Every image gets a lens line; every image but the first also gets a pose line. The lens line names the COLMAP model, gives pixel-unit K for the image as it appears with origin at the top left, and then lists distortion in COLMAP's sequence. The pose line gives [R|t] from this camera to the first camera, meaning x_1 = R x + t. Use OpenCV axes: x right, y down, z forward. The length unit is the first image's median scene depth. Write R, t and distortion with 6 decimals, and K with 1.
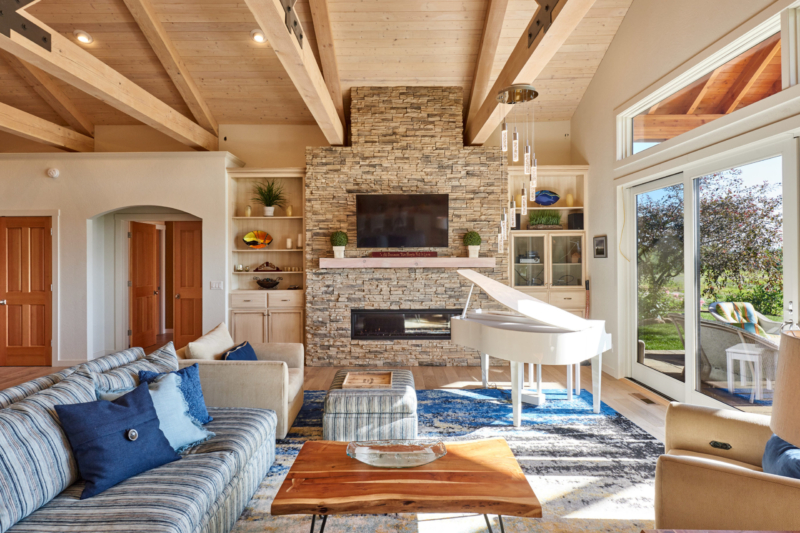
lens RADIAL K [[477.3, 0, 375.6], [0, 477.3, 254.7], [0, 0, 1]] dist [-0.002087, 0.000795]
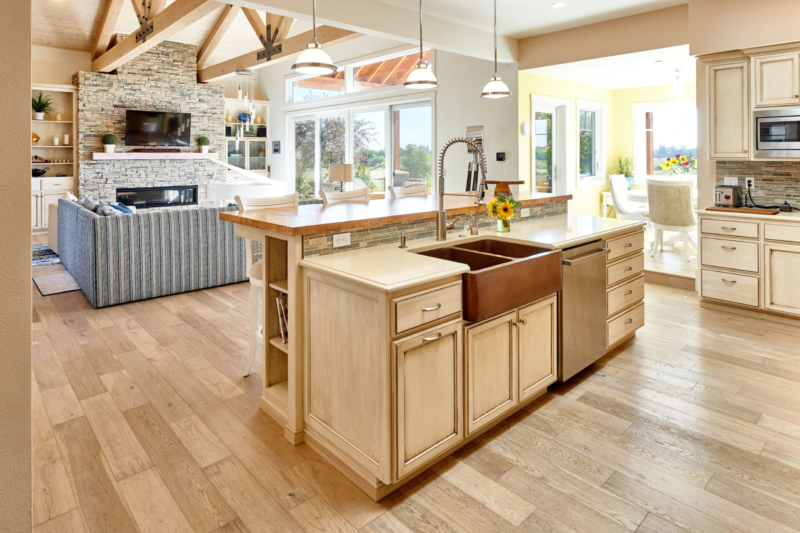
lens RADIAL K [[477.3, 0, 400.8], [0, 477.3, 155.2], [0, 0, 1]] dist [-0.002087, 0.000795]
pose [[0.731855, 0.003351, 0.681452, -0.402625], [-0.005152, 0.999987, 0.000615, 0.008737], [-0.681441, -0.003960, 0.731862, -0.628325]]
